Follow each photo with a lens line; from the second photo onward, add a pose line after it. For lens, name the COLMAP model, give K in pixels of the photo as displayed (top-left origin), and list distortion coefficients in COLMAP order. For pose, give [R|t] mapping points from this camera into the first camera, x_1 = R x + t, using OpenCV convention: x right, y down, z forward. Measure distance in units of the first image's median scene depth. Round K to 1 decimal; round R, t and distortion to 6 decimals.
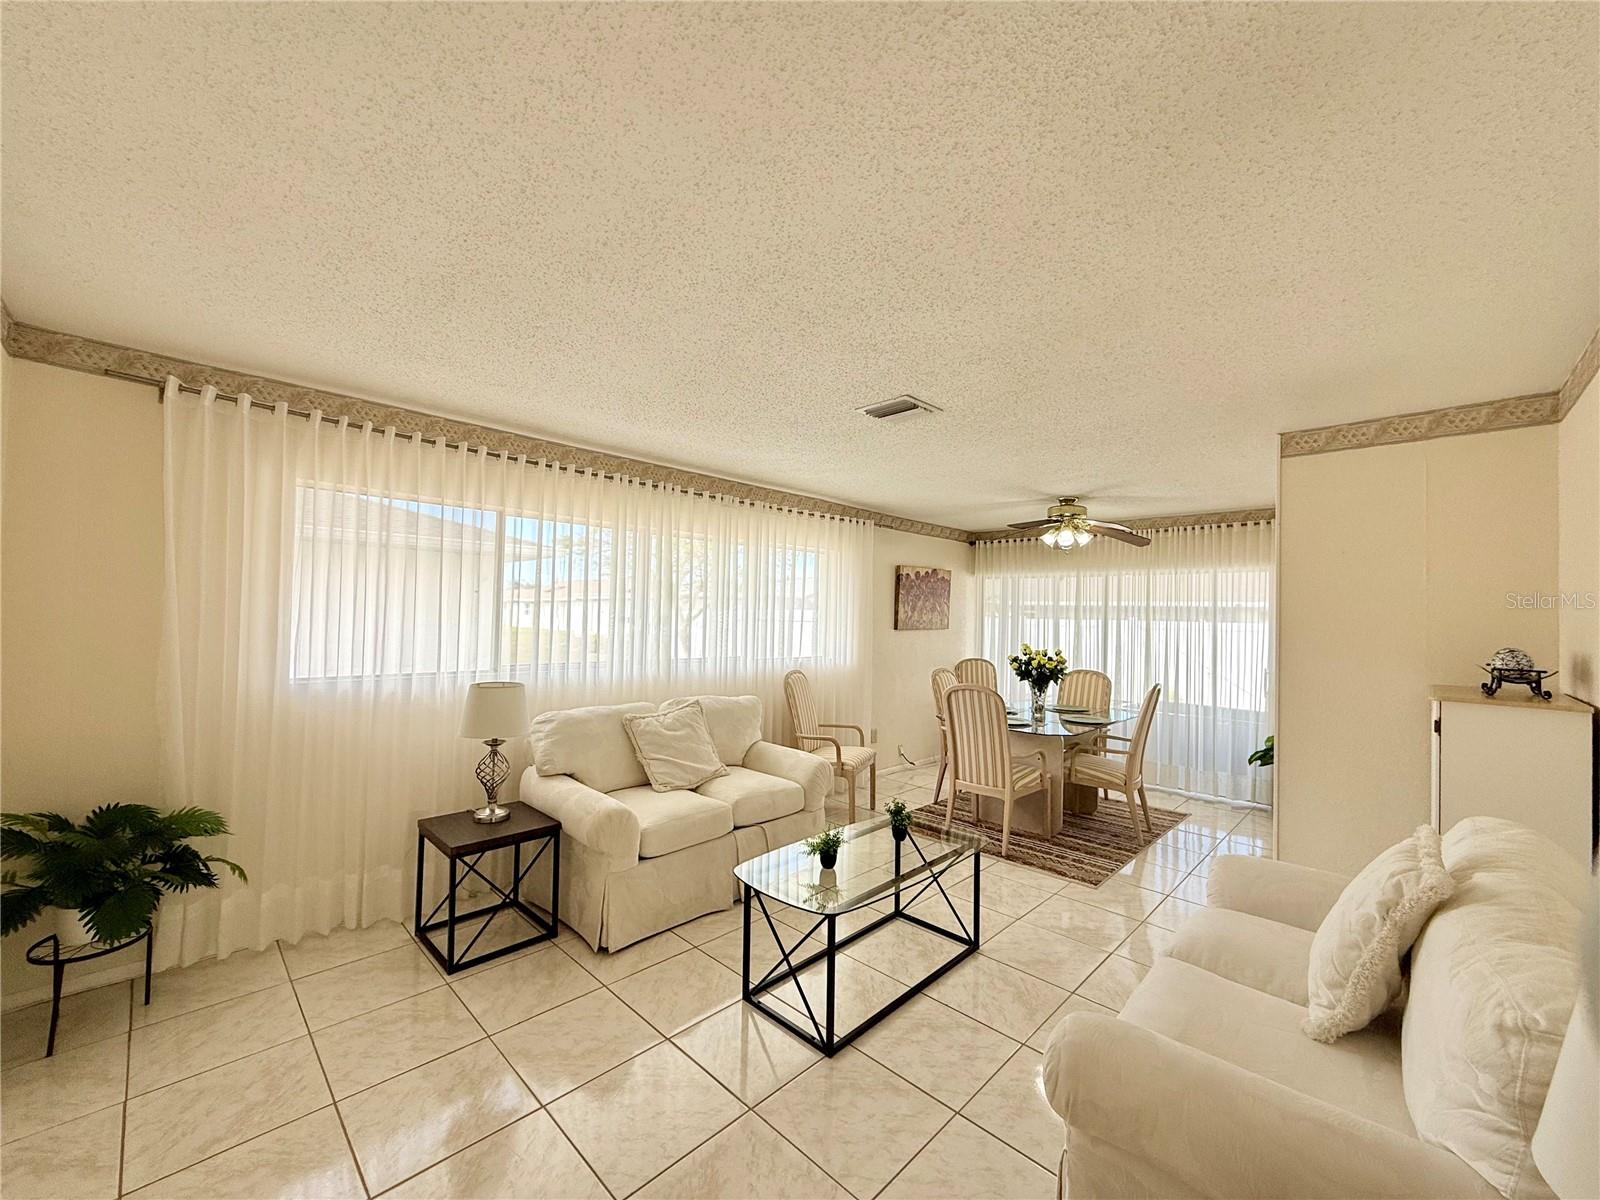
lens RADIAL K [[639.1, 0, 799.5], [0, 639.1, 599.3], [0, 0, 1]] dist [-0.001383, 0.000737]
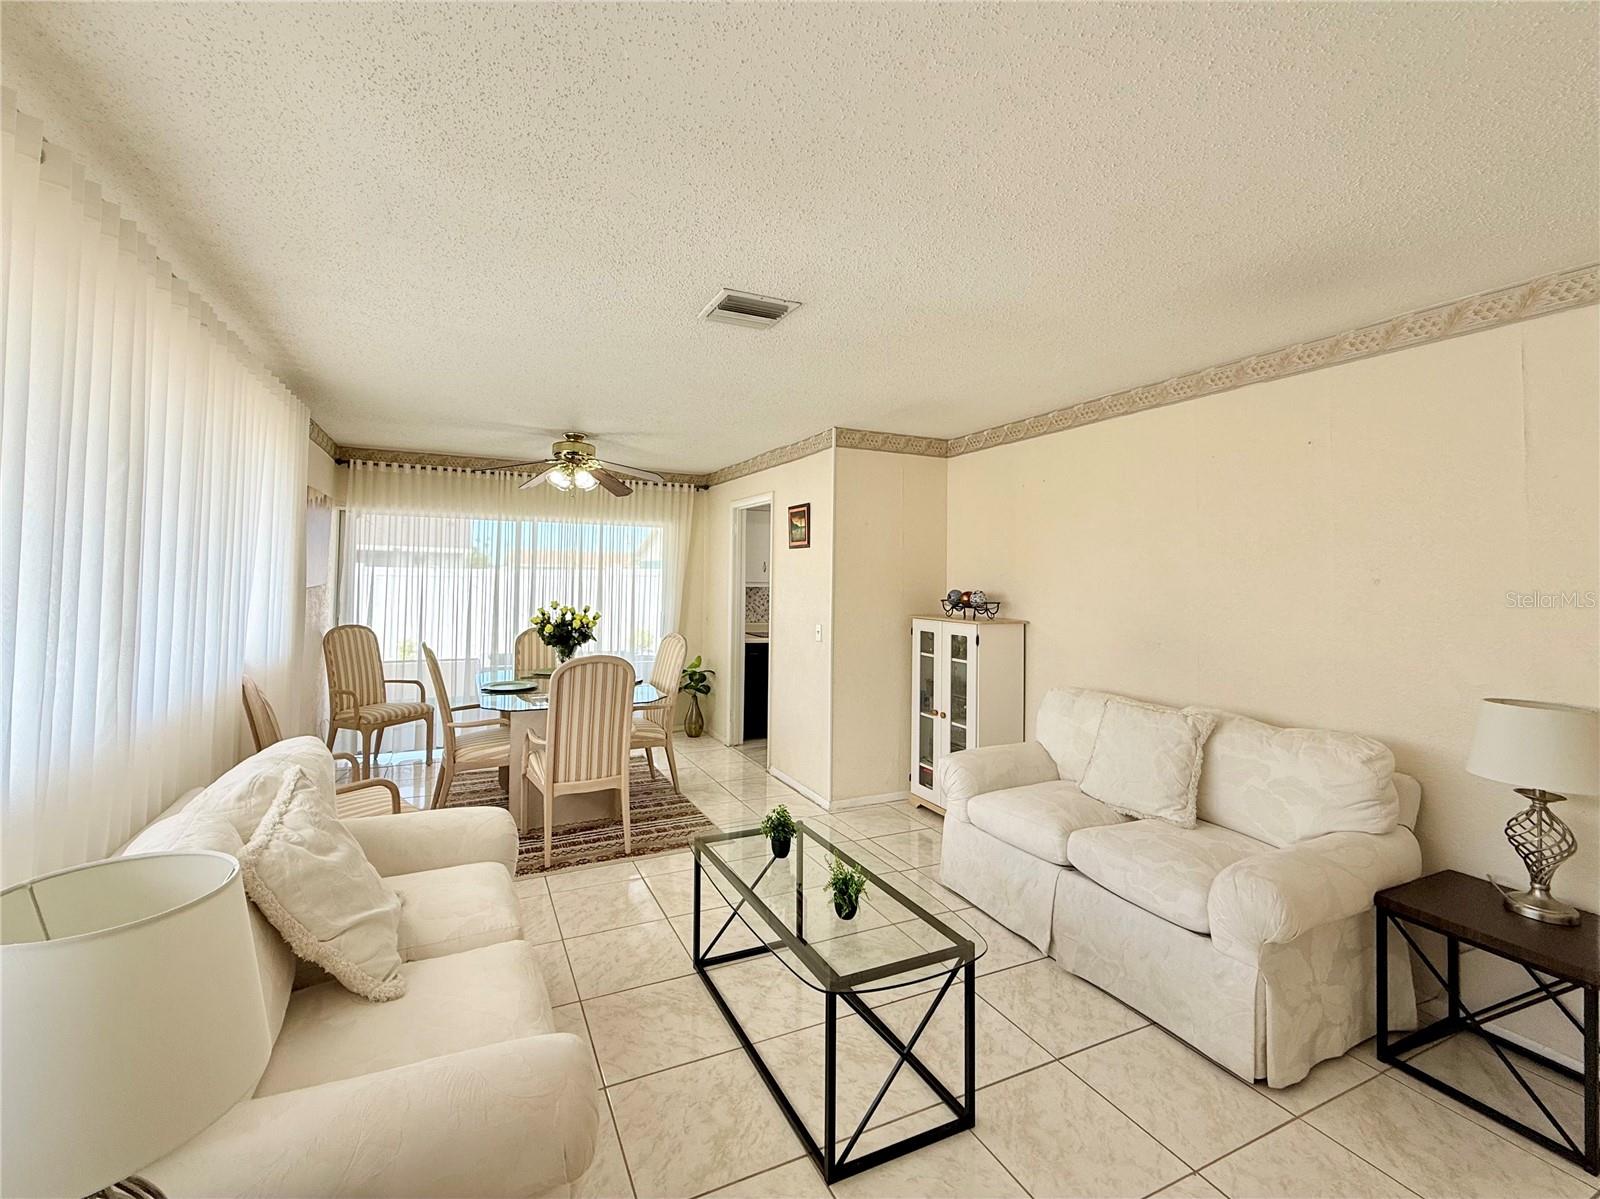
lens RADIAL K [[695.3, 0, 781.3], [0, 695.3, 554.1], [0, 0, 1]] dist [-0.003112, -0.000958]
pose [[0.353811, 0.007215, 0.935289, -0.378303], [-0.024661, 0.999695, 0.001617, -0.000615], [-0.934992, -0.023637, 0.353881, 0.398248]]
